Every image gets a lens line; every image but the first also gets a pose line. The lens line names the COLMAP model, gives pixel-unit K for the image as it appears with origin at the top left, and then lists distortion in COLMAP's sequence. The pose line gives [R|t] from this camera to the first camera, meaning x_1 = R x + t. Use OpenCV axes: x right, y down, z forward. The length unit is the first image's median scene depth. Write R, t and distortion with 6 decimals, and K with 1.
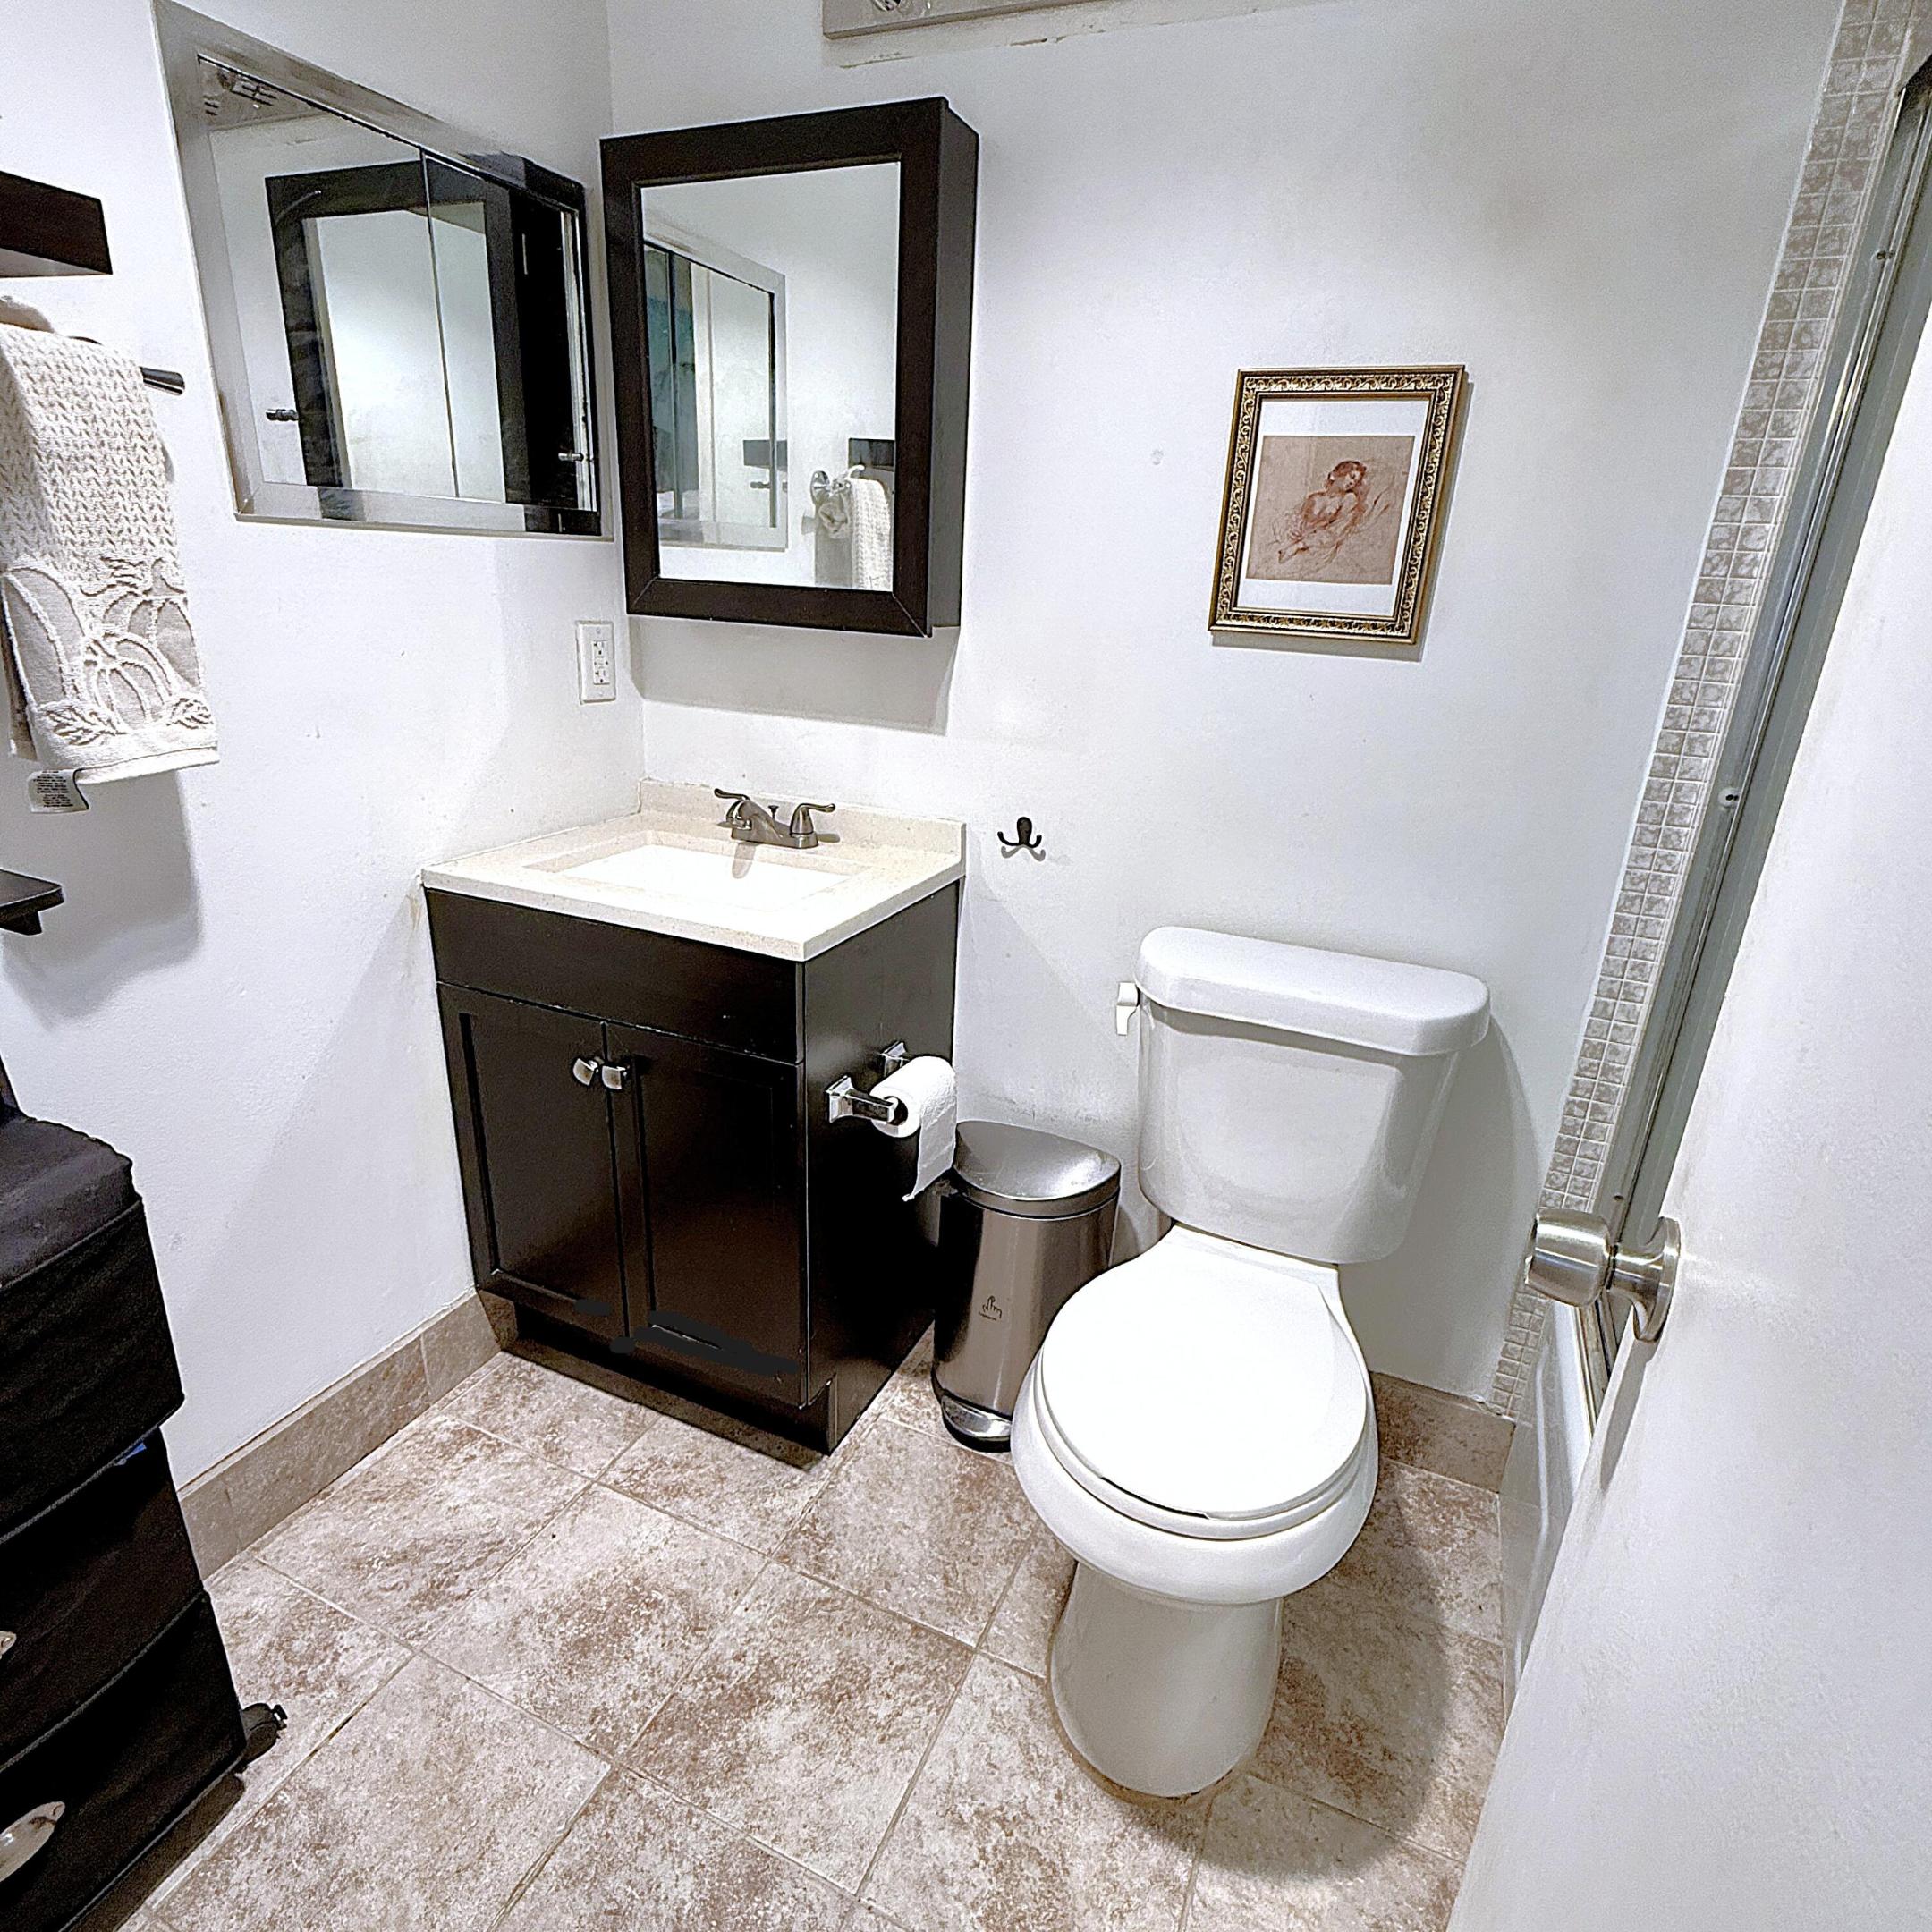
lens RADIAL K [[1109.1, 0, 967.4], [0, 1109.1, 966.9], [0, 0, 1]] dist [0.000694, 0.001234]
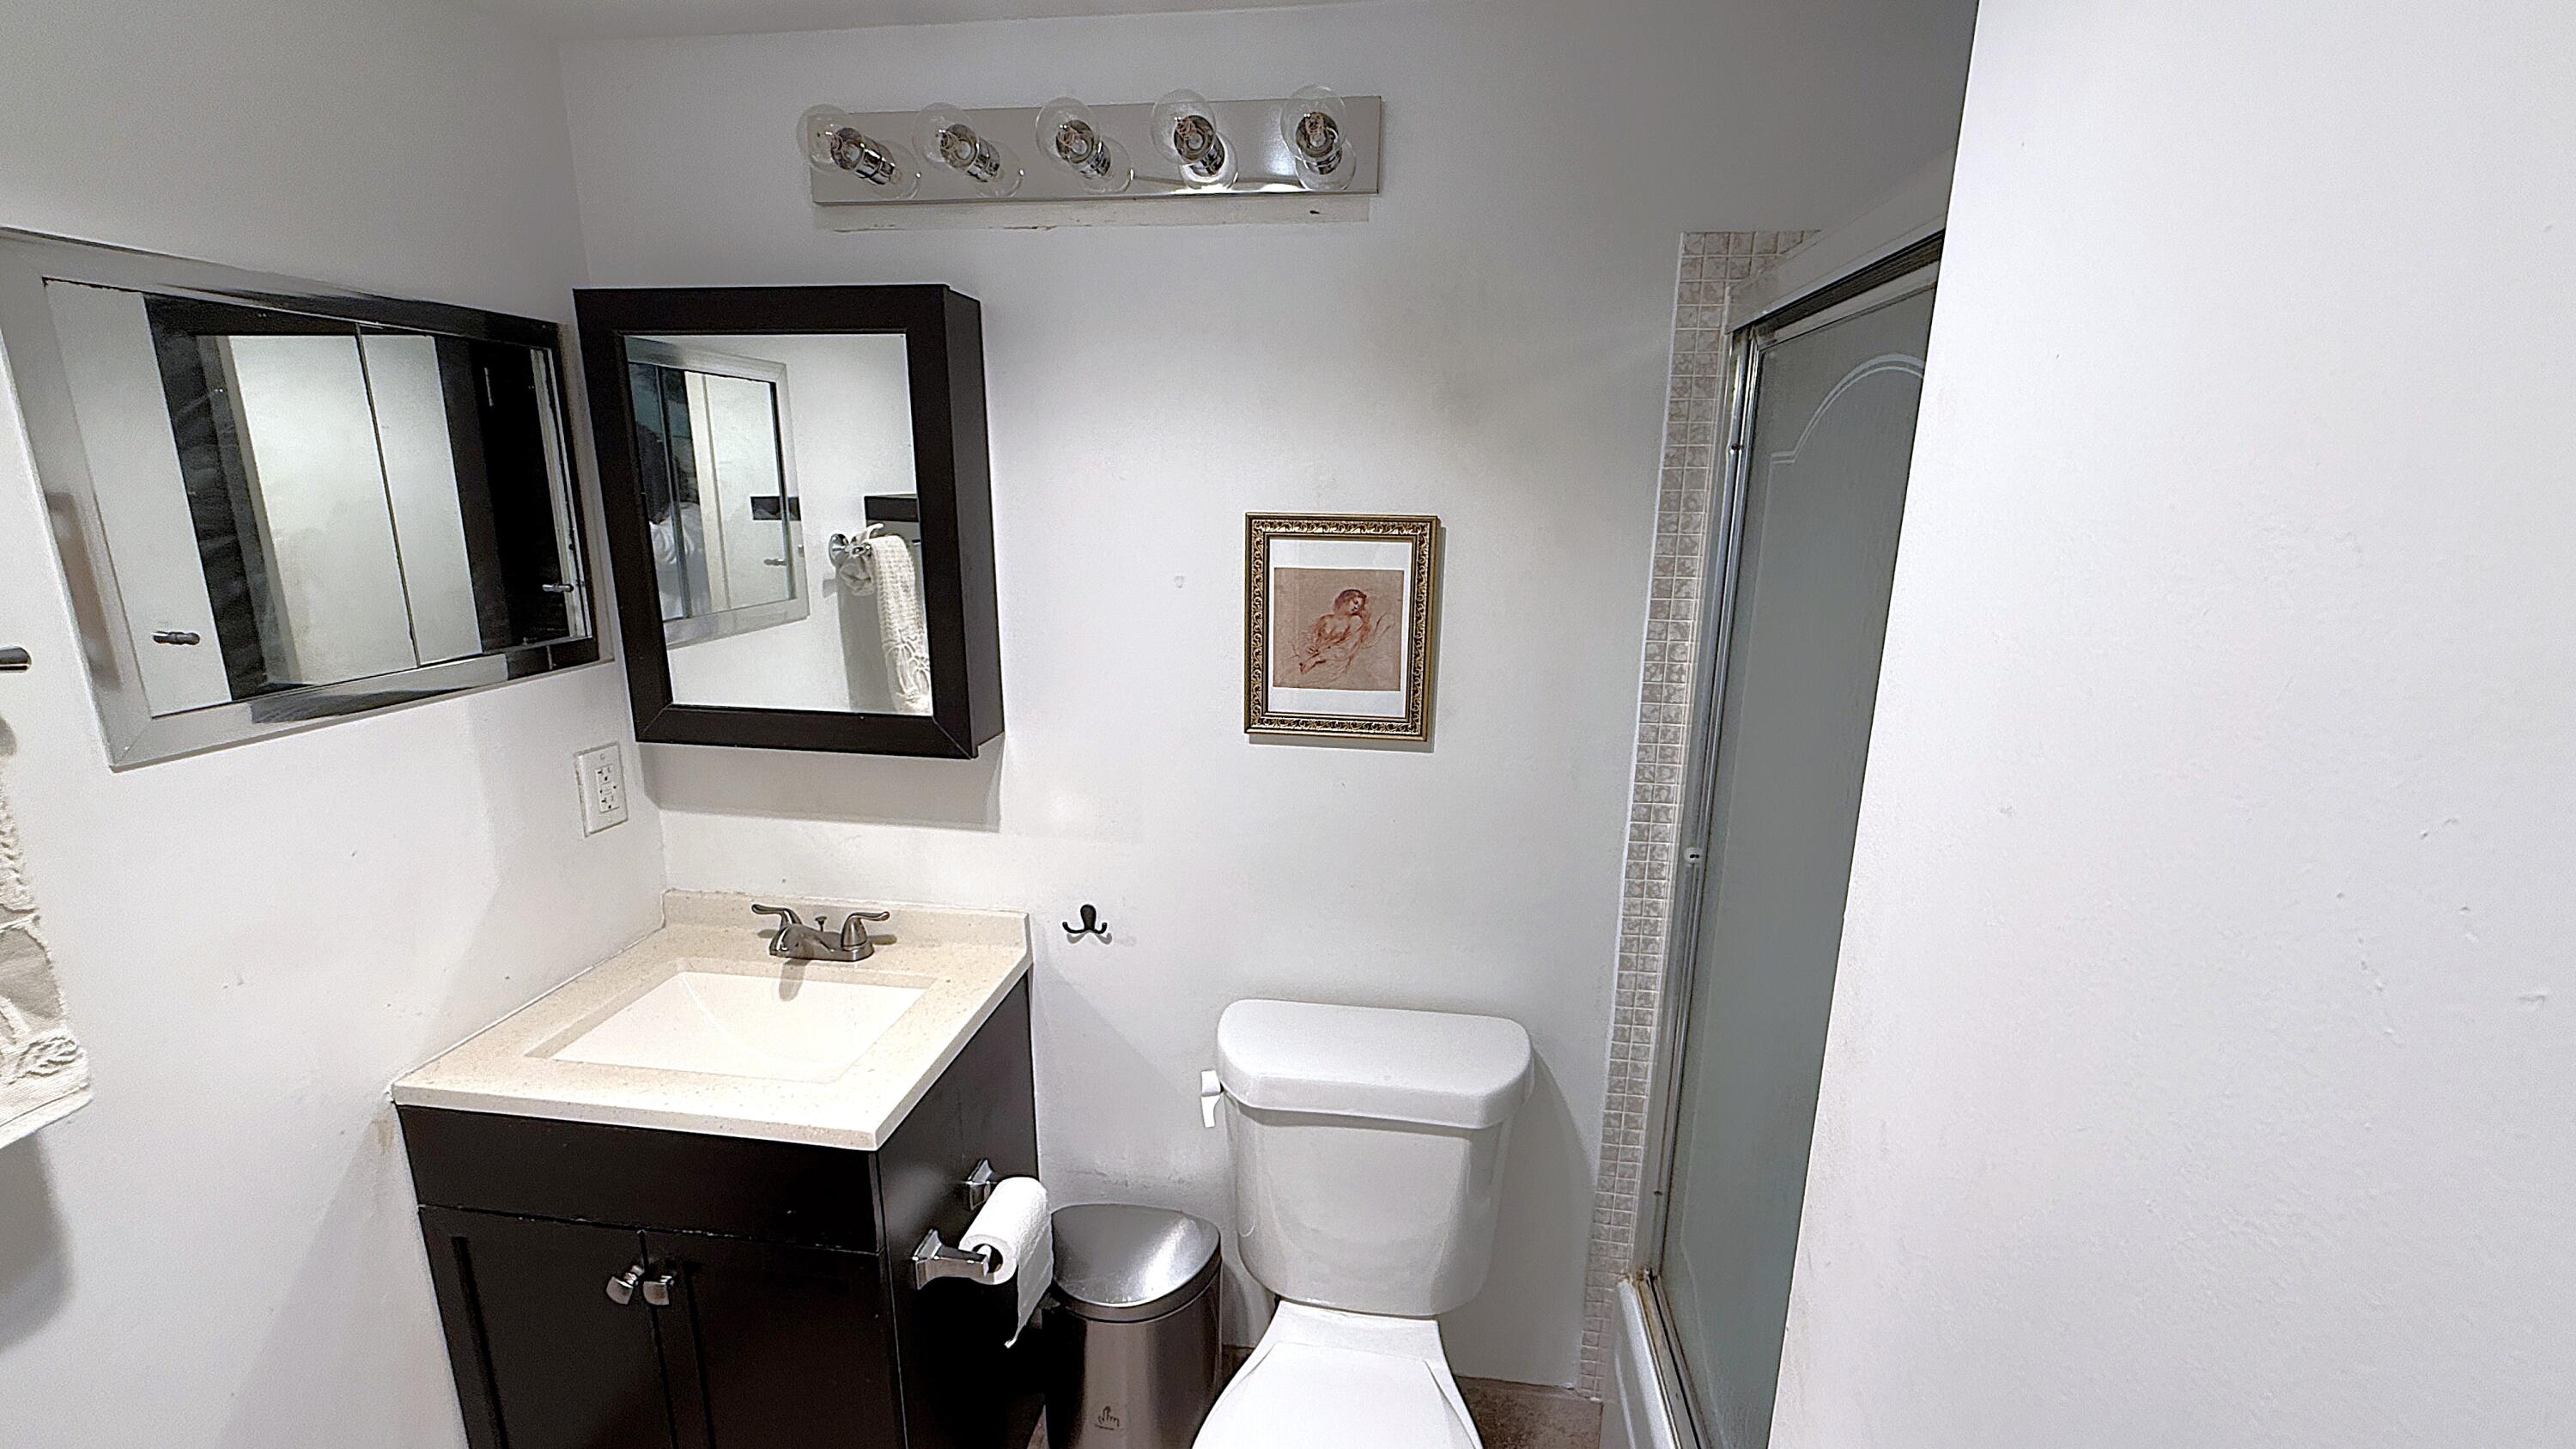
lens RADIAL K [[1038.5, 0, 1281.4], [0, 1038.5, 722.9], [0, 0, 1]] dist [-0.000064, 0.000748]
pose [[0.961338, -0.098154, 0.257285, -0.006988], [0.124534, 0.988279, -0.088290, -0.214112], [-0.245603, 0.116917, 0.962294, 0.019097]]
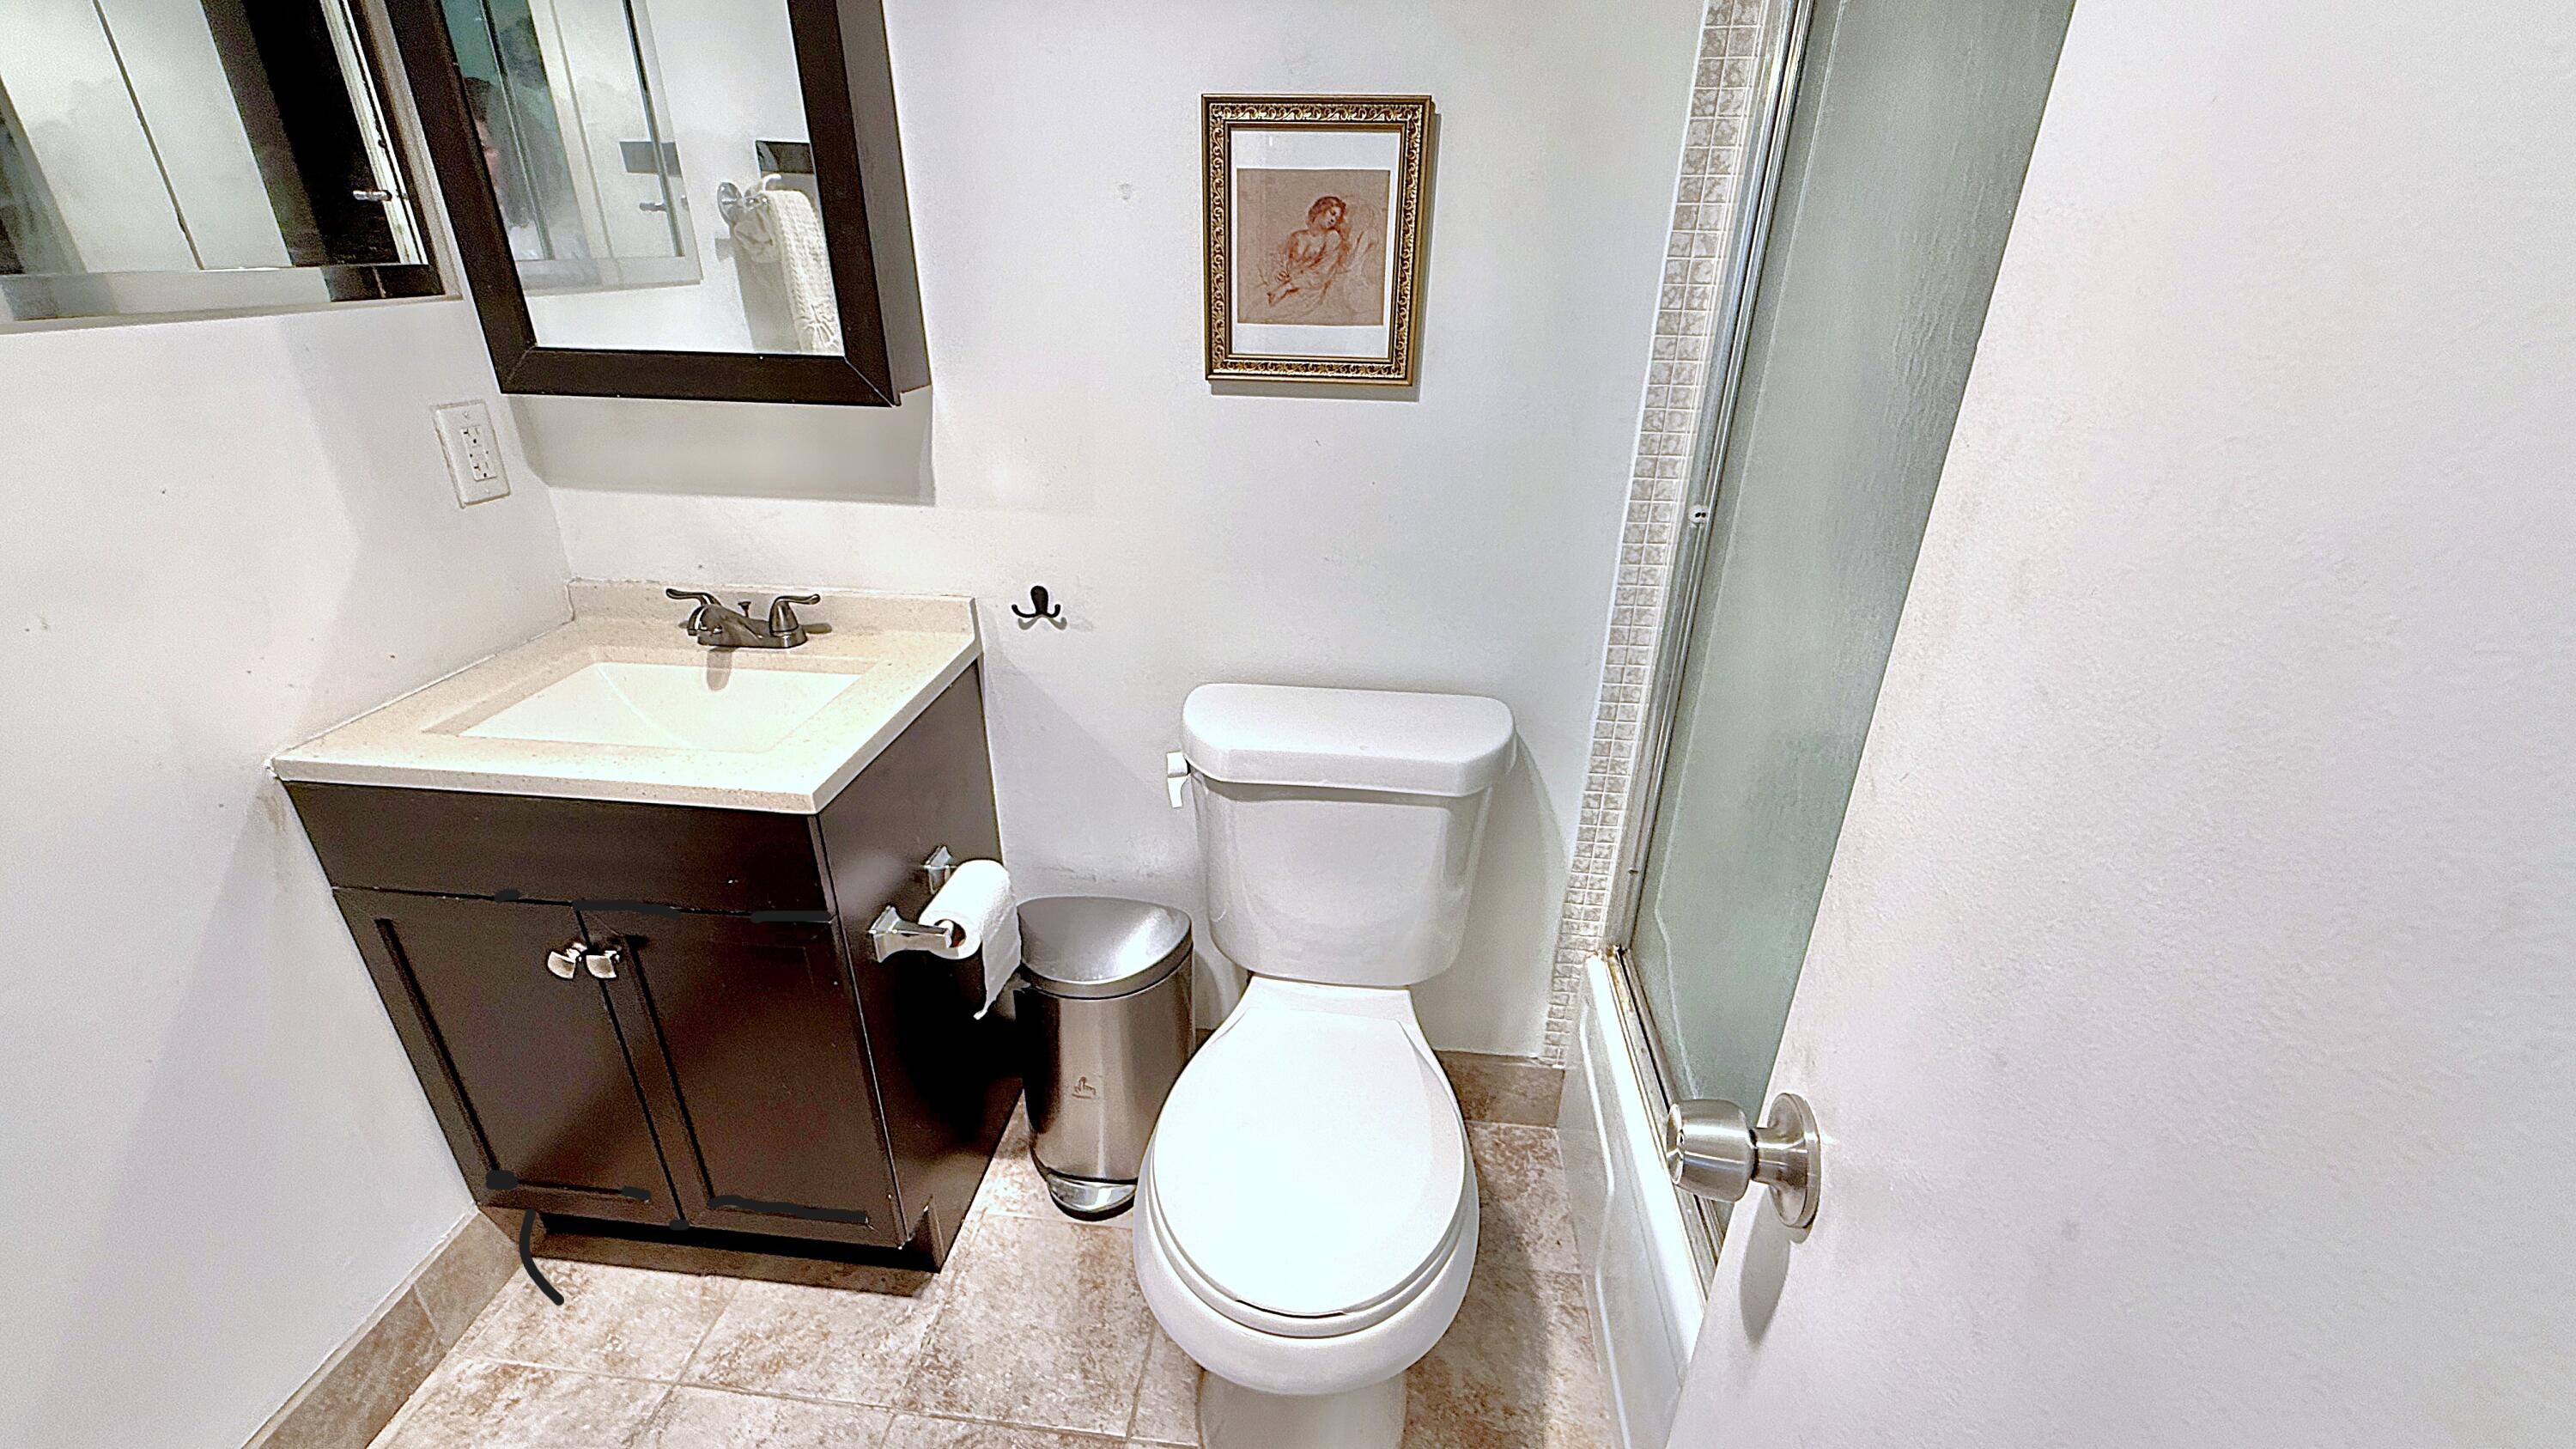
lens RADIAL K [[1038.5, 0, 1280.9], [0, 1038.5, 726.6], [0, 0, 1]] dist [-0.000064, 0.000748]
pose [[0.951687, -0.160706, 0.261657, -0.001898], [0.131831, 0.983421, 0.124512, -0.110793], [-0.277329, -0.084002, 0.957096, 0.104314]]
